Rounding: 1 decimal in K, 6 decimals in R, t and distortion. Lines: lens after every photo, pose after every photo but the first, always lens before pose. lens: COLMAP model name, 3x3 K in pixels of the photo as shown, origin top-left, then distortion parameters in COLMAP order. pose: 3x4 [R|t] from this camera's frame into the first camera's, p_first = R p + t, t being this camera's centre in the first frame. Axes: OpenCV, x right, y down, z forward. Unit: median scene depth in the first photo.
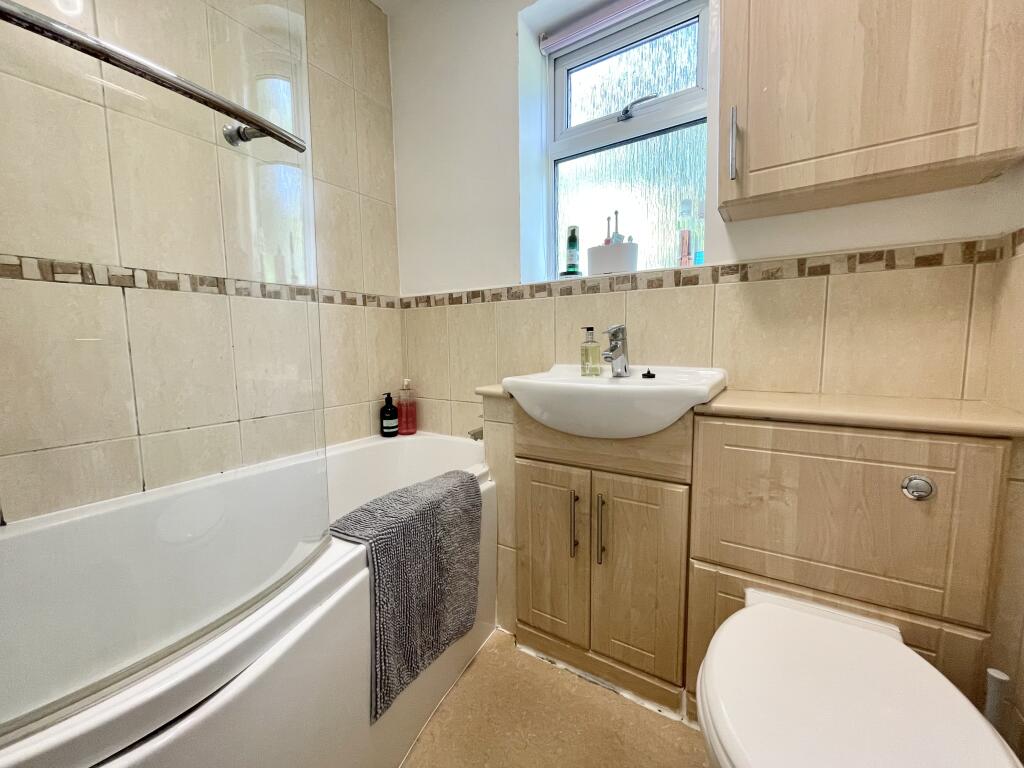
lens RADIAL K [[415.3, 0, 509.1], [0, 415.3, 386.0], [0, 0, 1]] dist [-0.002711, 0.000106]
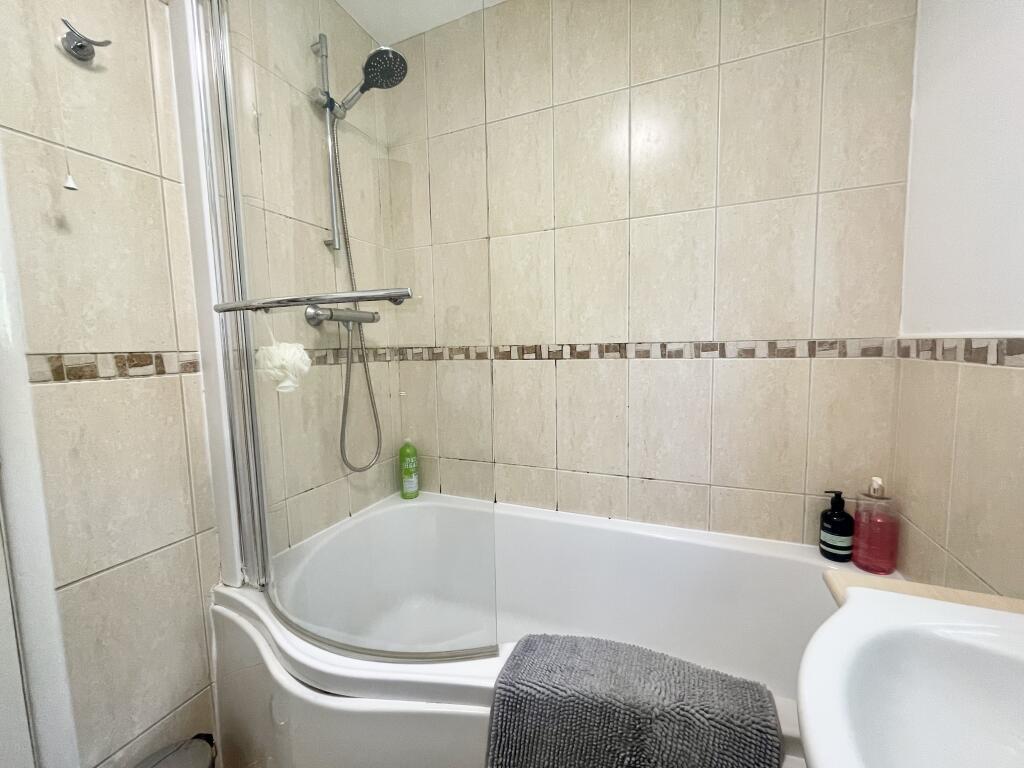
lens RADIAL K [[415.3, 0, 510.0], [0, 415.3, 378.6], [0, 0, 1]] dist [-0.002711, 0.000106]
pose [[0.175740, 0.085991, -0.980674, 0.255298], [-0.080525, 0.994095, 0.072737, -0.180366], [0.981138, 0.066186, 0.181626, 0.420183]]
